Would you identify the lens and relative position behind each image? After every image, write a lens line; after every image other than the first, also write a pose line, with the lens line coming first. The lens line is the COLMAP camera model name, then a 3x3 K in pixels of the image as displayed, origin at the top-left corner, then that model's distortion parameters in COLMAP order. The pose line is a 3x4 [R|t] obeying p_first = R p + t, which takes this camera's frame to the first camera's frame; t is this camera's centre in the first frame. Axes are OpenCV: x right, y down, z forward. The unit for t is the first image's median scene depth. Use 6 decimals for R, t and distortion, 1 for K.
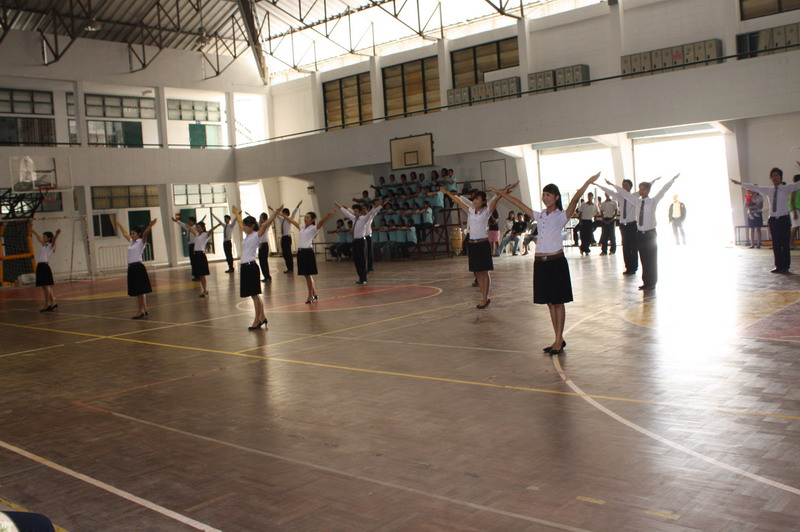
lens RADIAL K [[779.2, 0, 400.0], [0, 779.2, 266.0], [0, 0, 1]] dist [-0.150888, 0.178271]
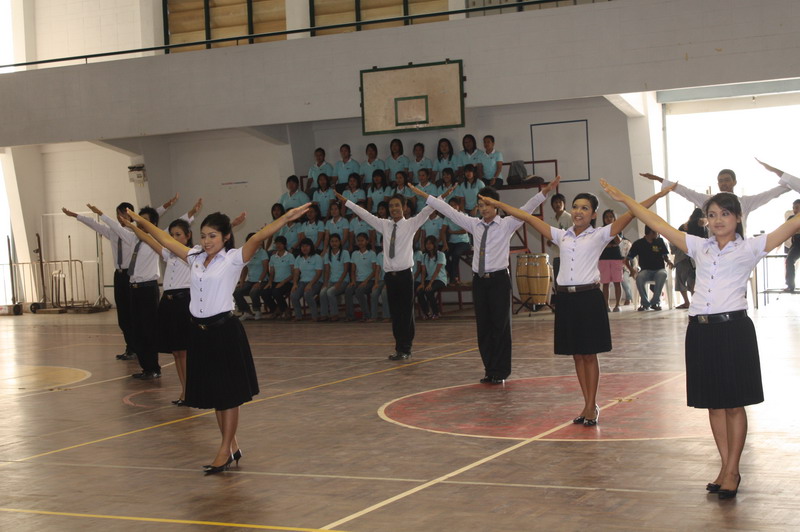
lens RADIAL K [[1400.9, 0, 386.4], [0, 1400.9, 265.0], [0, 0, 1]] dist [-0.017327, 0.109830]
pose [[0.966767, 0.016800, 0.255105, -0.196913], [-0.003169, 0.998550, -0.053747, 0.004801], [-0.255638, 0.051153, 0.965418, 0.141842]]
